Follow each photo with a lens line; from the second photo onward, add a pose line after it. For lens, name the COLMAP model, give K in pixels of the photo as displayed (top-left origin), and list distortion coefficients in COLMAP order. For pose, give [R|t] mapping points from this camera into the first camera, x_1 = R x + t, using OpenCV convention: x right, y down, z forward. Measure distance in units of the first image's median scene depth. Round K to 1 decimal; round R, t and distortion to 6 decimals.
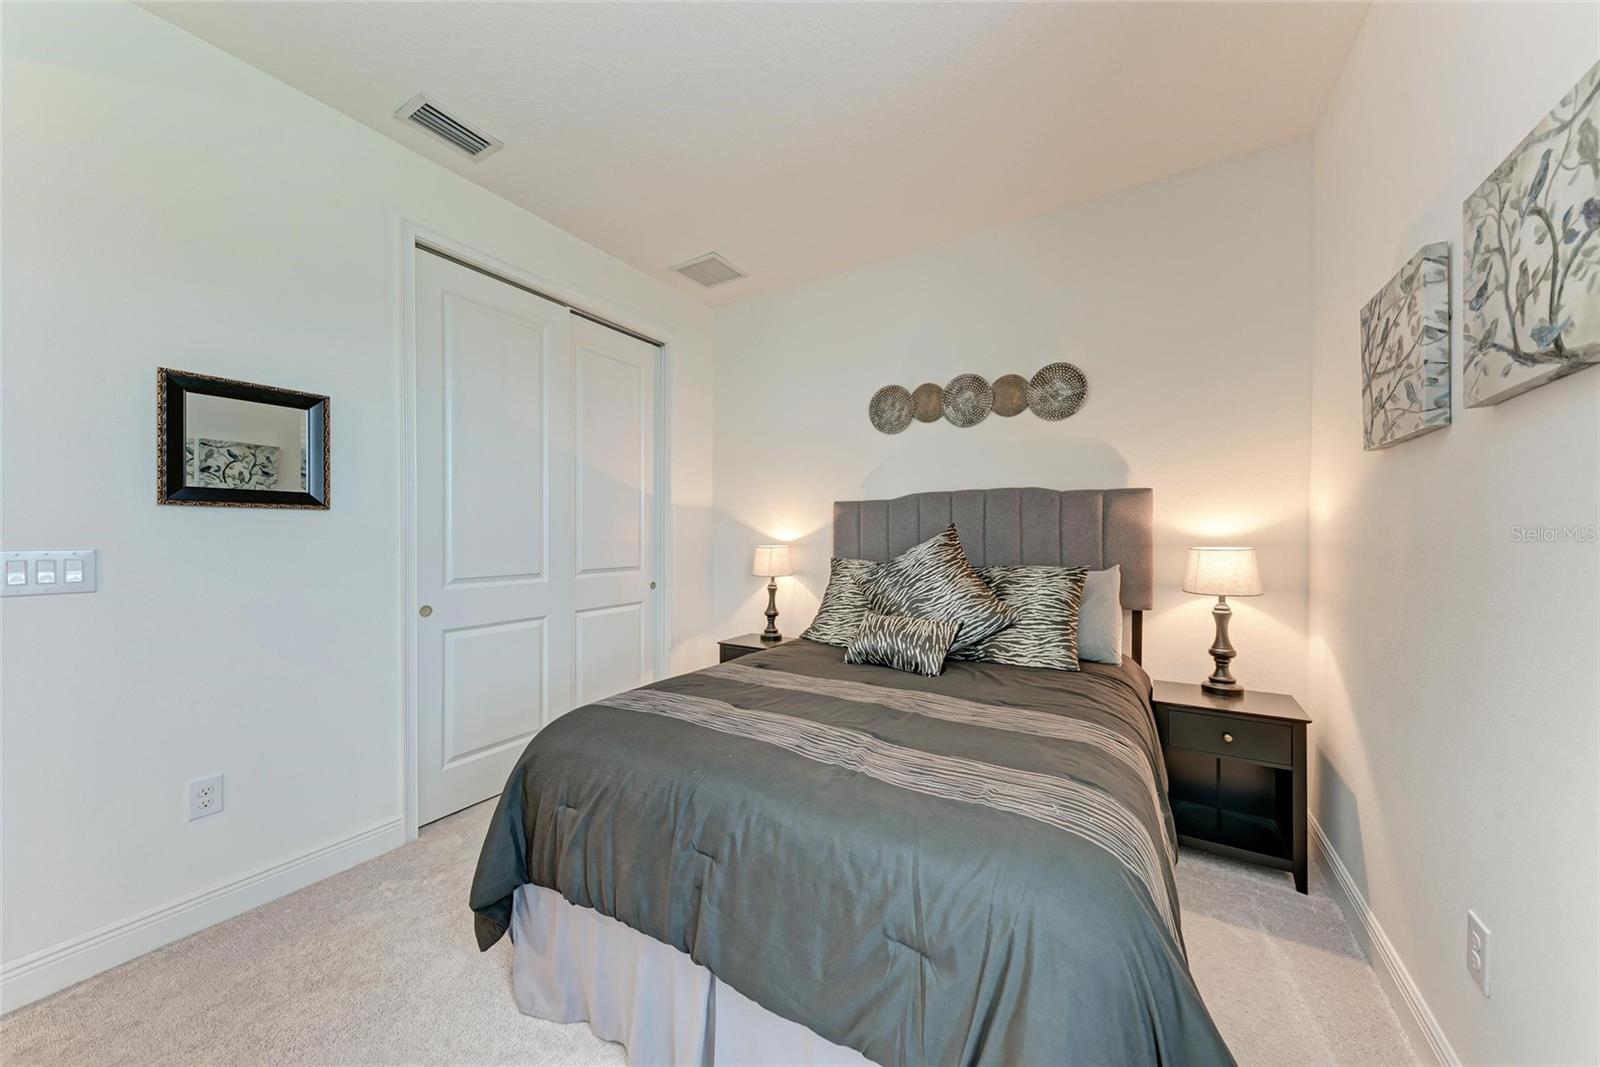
lens RADIAL K [[546.6, 0, 806.5], [0, 546.6, 540.9], [0, 0, 1]] dist [0.017204, -0.004461]
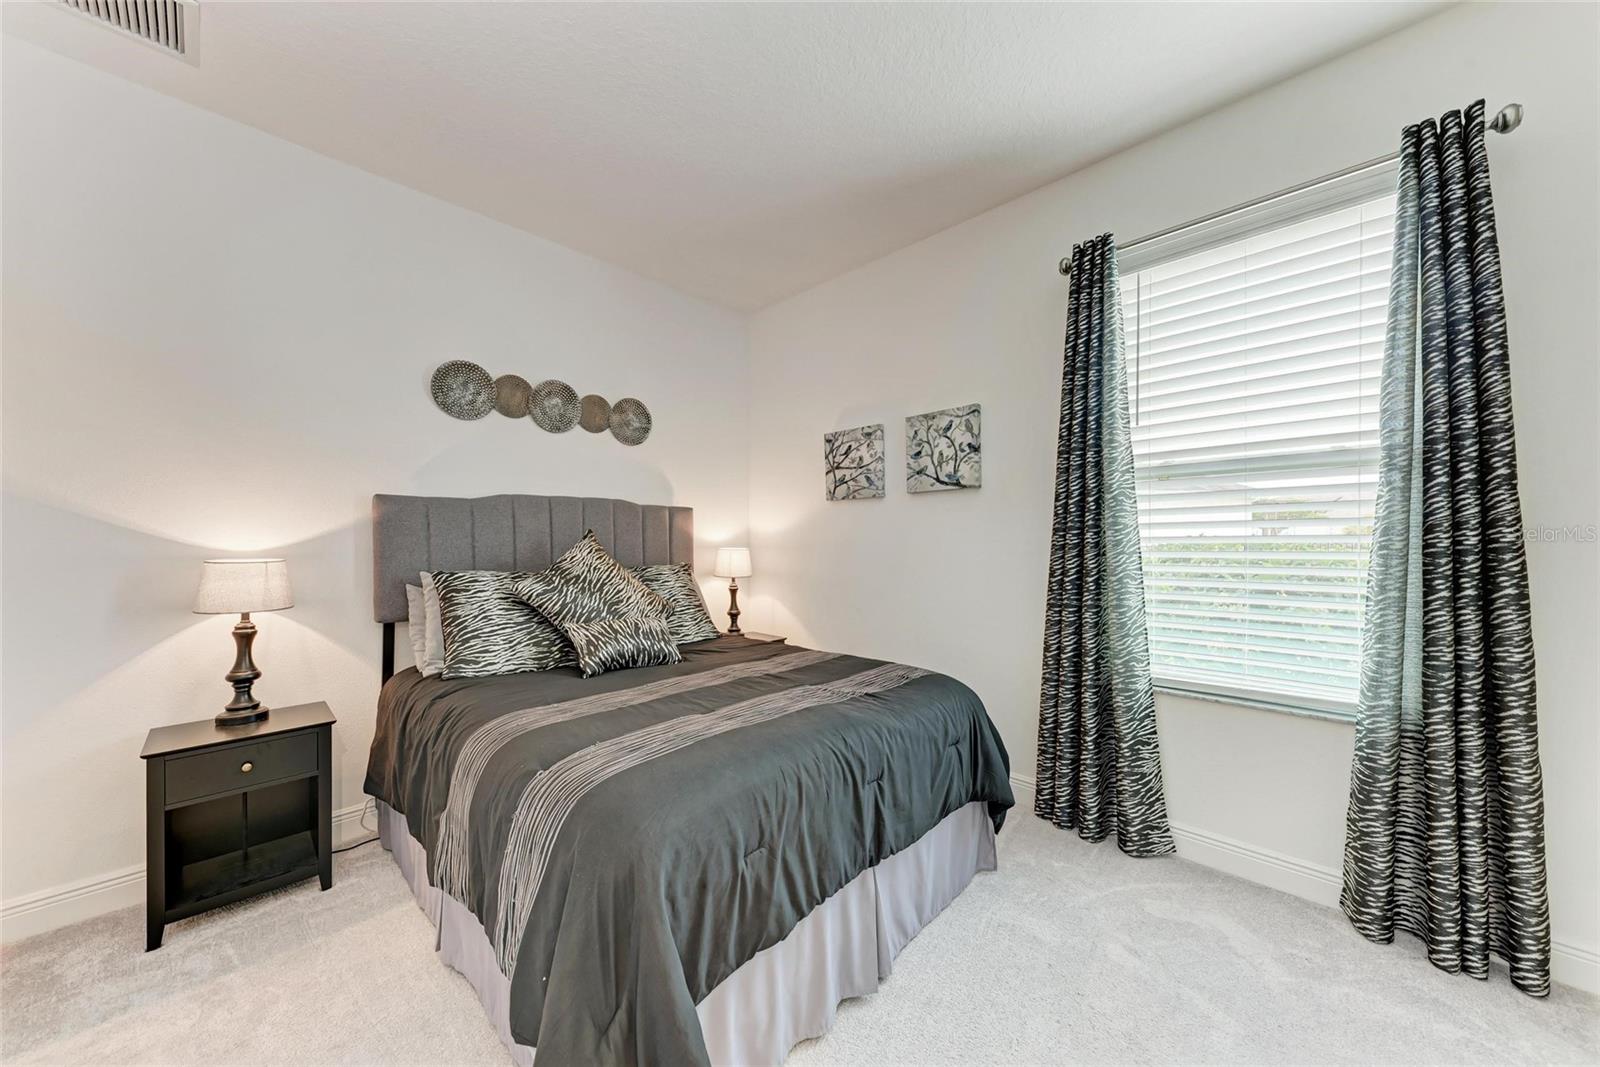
lens RADIAL K [[629.3, 0, 707.4], [0, 629.3, 566.7], [0, 0, 1]] dist [-0.000172, 0.000018]
pose [[0.227628, -0.039890, 0.972931, -0.824531], [0.014688, 0.999188, 0.037530, -0.002727], [-0.973637, 0.005748, 0.228029, 0.496578]]
